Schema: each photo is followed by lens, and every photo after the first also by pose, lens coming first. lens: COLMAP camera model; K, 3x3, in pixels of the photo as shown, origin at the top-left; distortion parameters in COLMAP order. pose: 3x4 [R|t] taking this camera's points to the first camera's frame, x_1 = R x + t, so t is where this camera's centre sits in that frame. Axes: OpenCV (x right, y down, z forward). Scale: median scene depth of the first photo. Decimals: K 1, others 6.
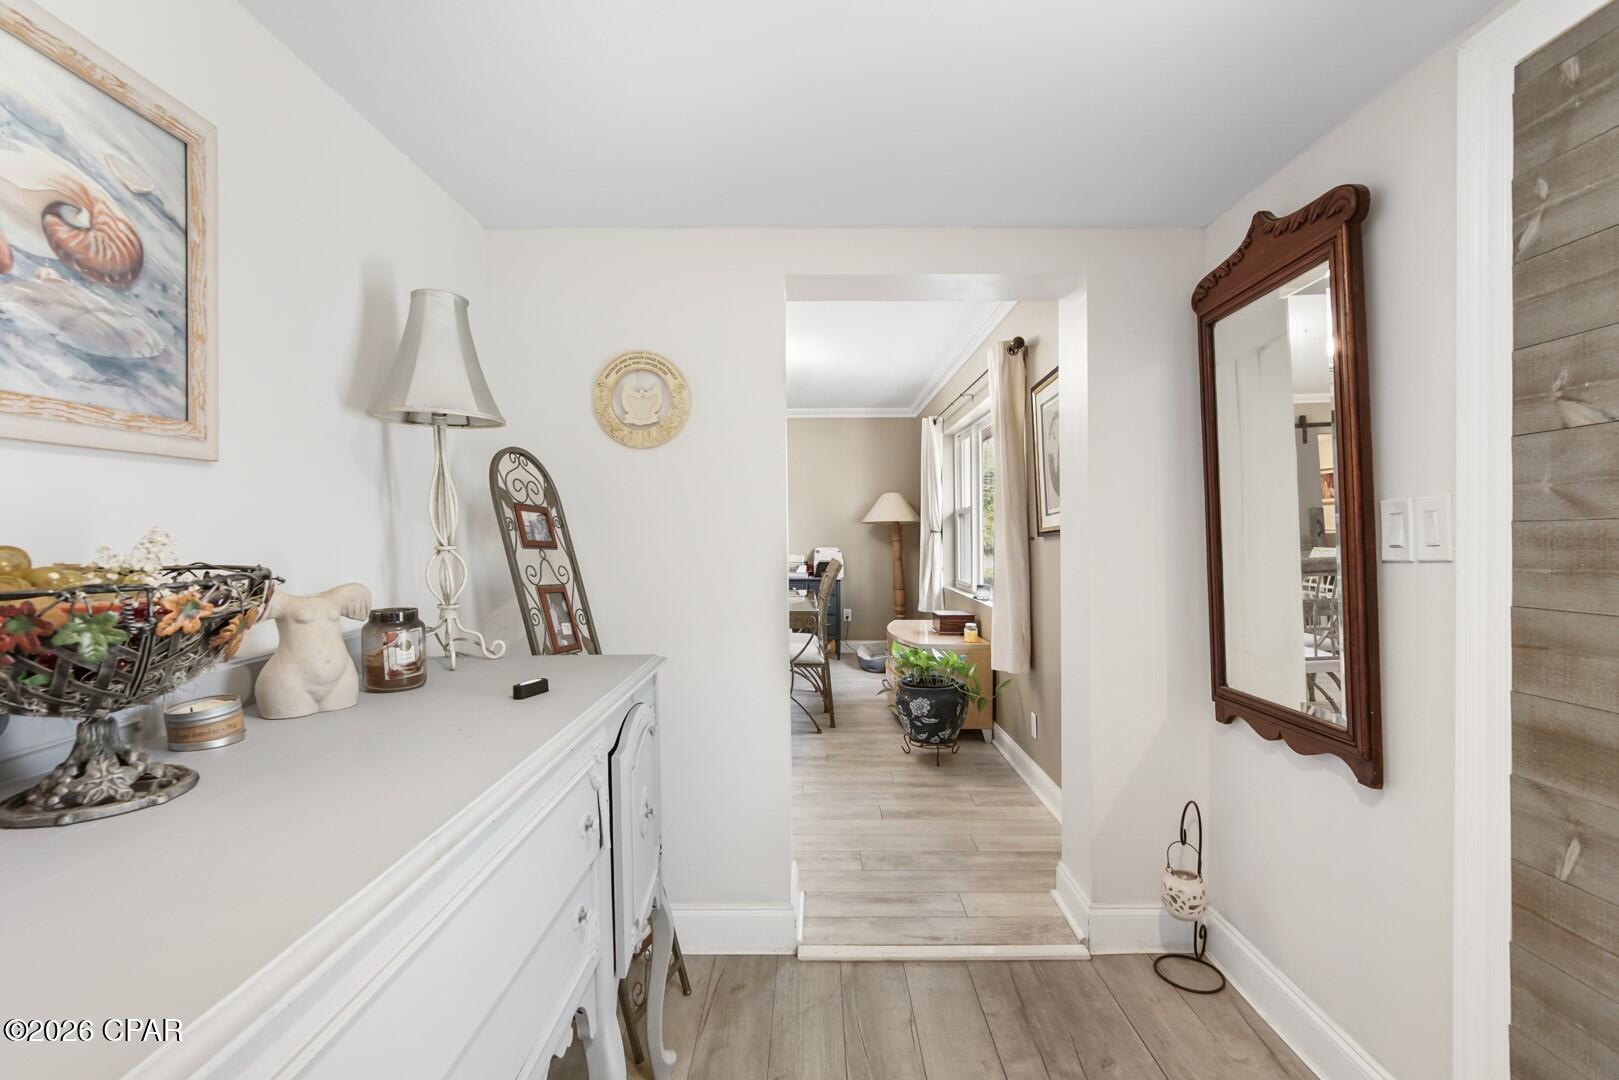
lens RADIAL K [[738.6, 0, 809.1], [0, 738.6, 523.0], [0, 0, 1]] dist [-0.001168, 0.000105]
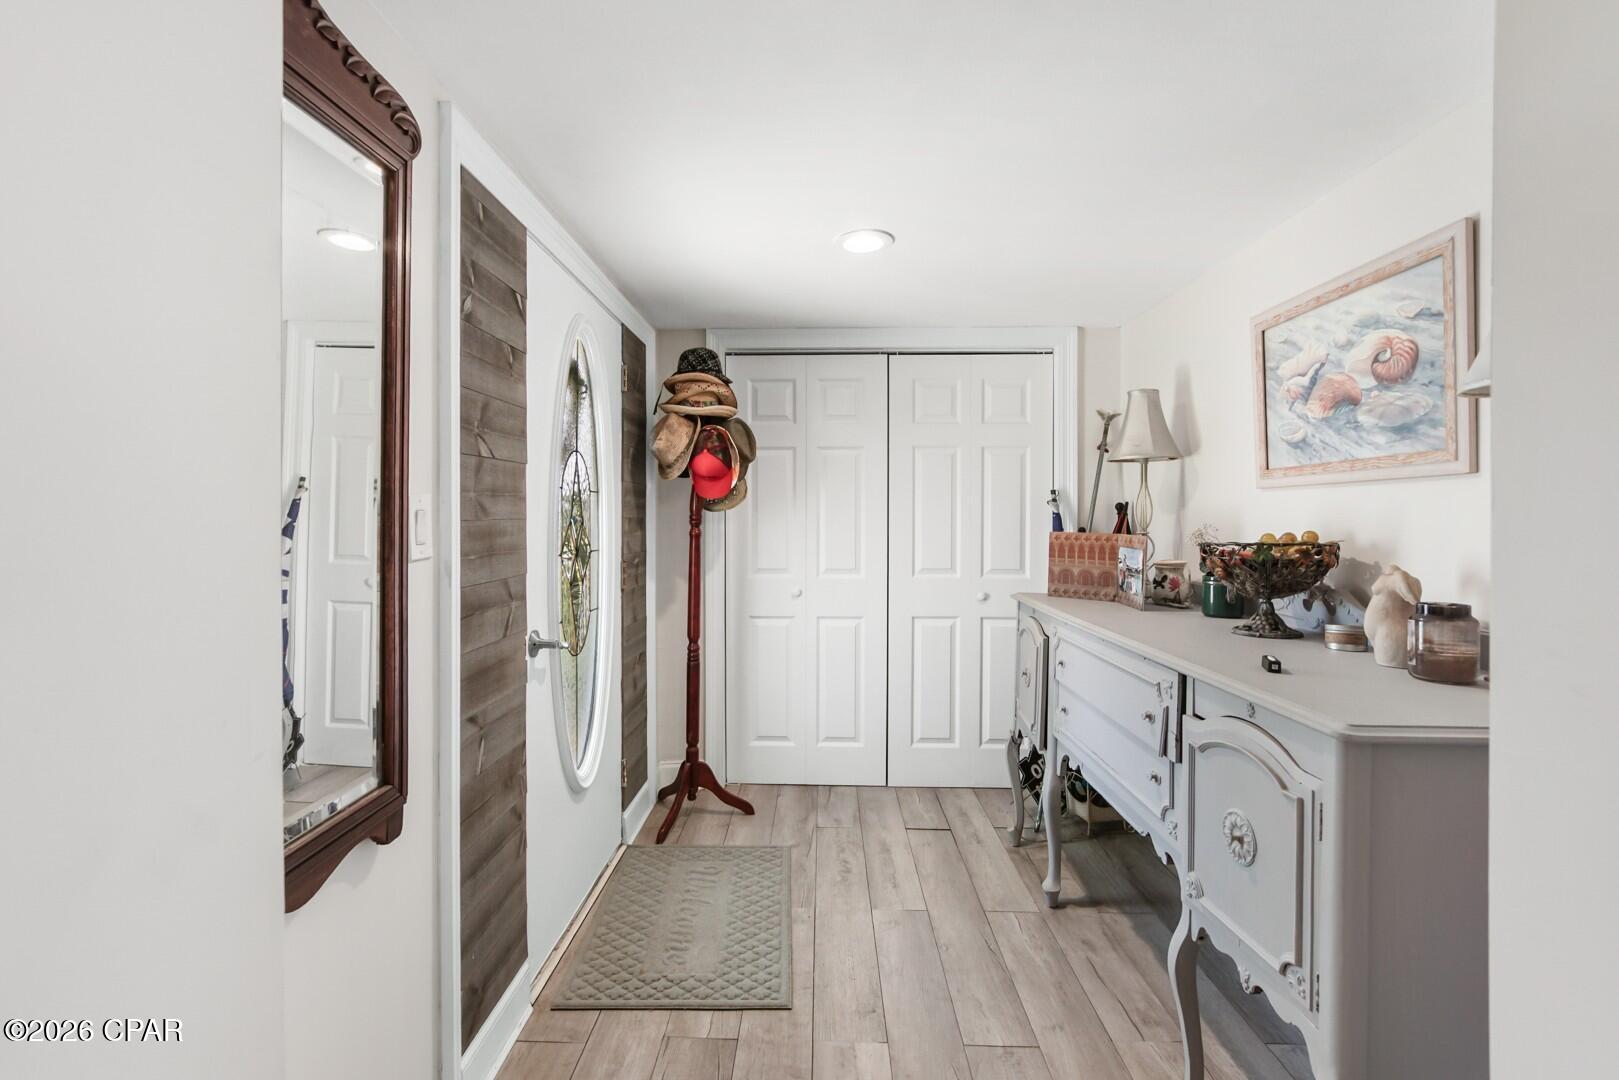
lens RADIAL K [[738.6, 0, 809.1], [0, 738.6, 523.0], [0, 0, 1]] dist [-0.001168, 0.000105]
pose [[-0.999951, 0.002222, 0.009603, 0.411176], [0.002180, 0.999988, -0.004376, 0.008968], [-0.009612, -0.004355, -0.999944, 2.714286]]
